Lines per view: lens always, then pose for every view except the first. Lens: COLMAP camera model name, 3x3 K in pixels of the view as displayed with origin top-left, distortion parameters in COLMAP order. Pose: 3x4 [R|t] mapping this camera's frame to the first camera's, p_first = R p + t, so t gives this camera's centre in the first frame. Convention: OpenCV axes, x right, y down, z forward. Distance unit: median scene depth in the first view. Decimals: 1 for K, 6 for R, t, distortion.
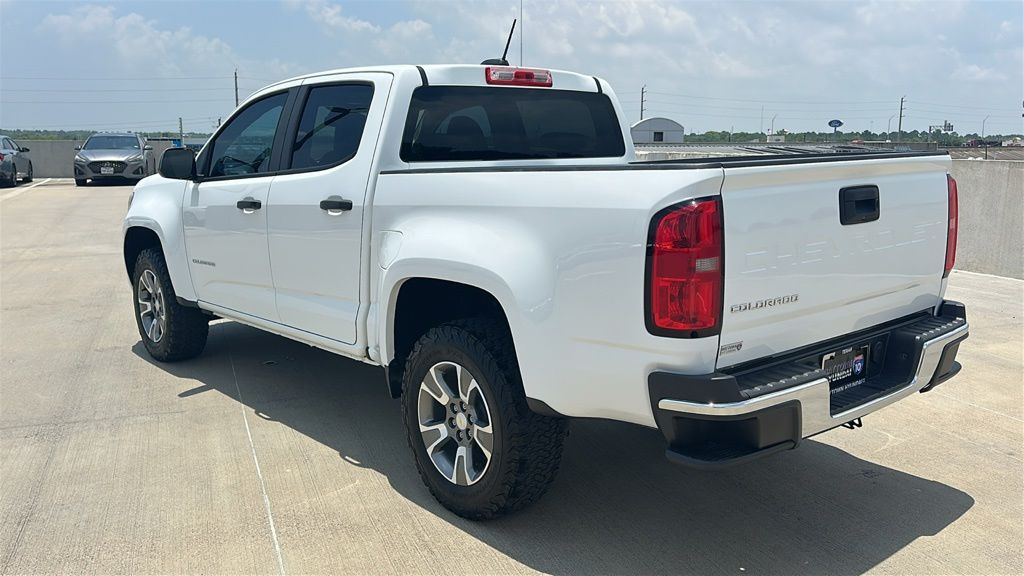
lens RADIAL K [[877.1, 0, 510.8], [0, 877.1, 286.2], [0, 0, 1]] dist [0.070846, -0.078775]
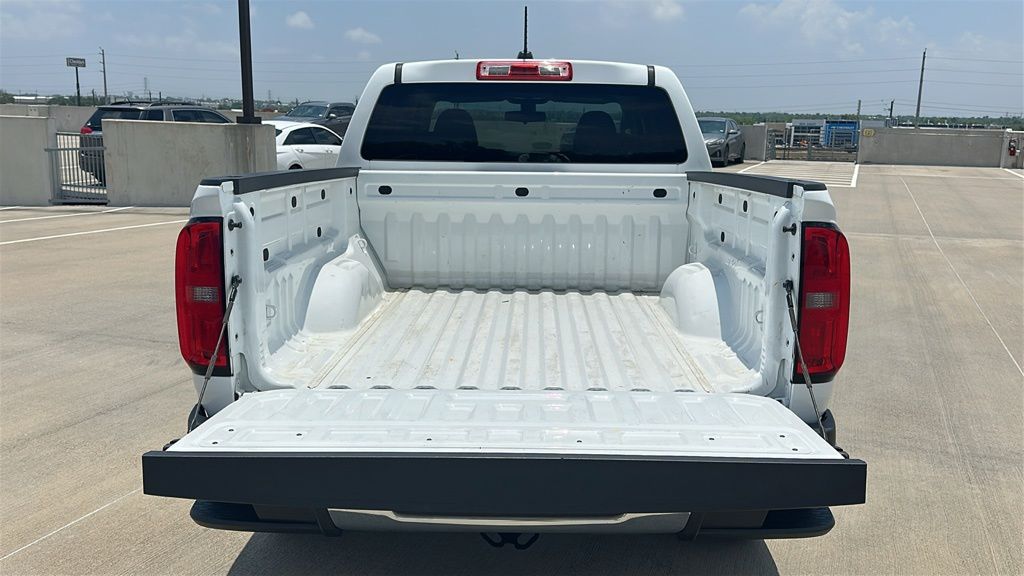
lens RADIAL K [[877.1, 0, 516.3], [0, 877.1, 282.9], [0, 0, 1]] dist [0.070846, -0.078775]
pose [[0.730639, 0.136954, -0.668888, 0.619918], [-0.125717, 0.989911, 0.065360, -0.078135], [0.671090, 0.036336, 0.740485, 0.324828]]
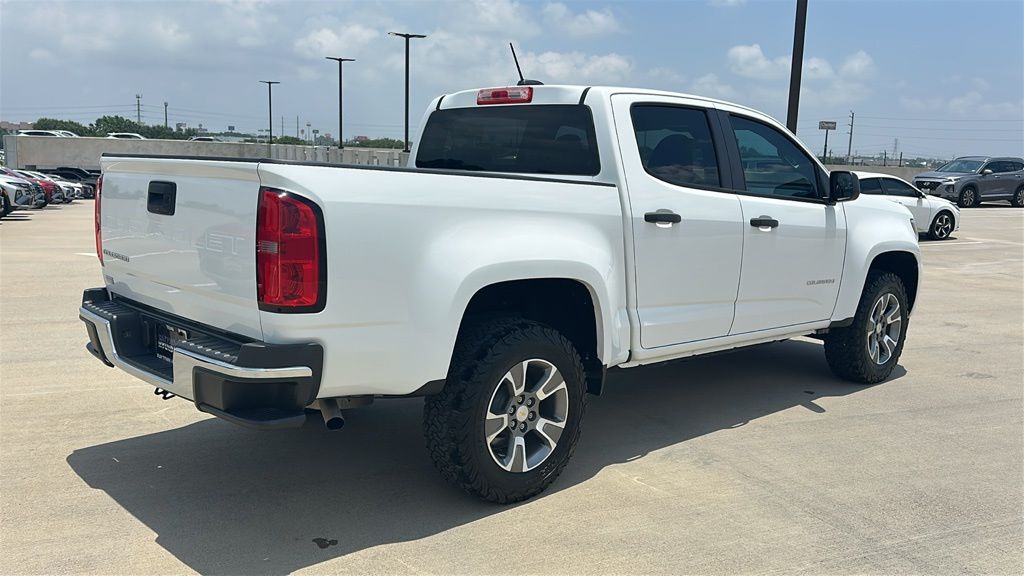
lens RADIAL K [[877.1, 0, 529.0], [0, 877.1, 278.0], [0, 0, 1]] dist [0.070846, -0.078775]
pose [[0.034330, 0.134163, -0.990364, 1.079152], [-0.194428, 0.972912, 0.125059, -0.156434], [0.980316, 0.188261, 0.059485, 0.979561]]
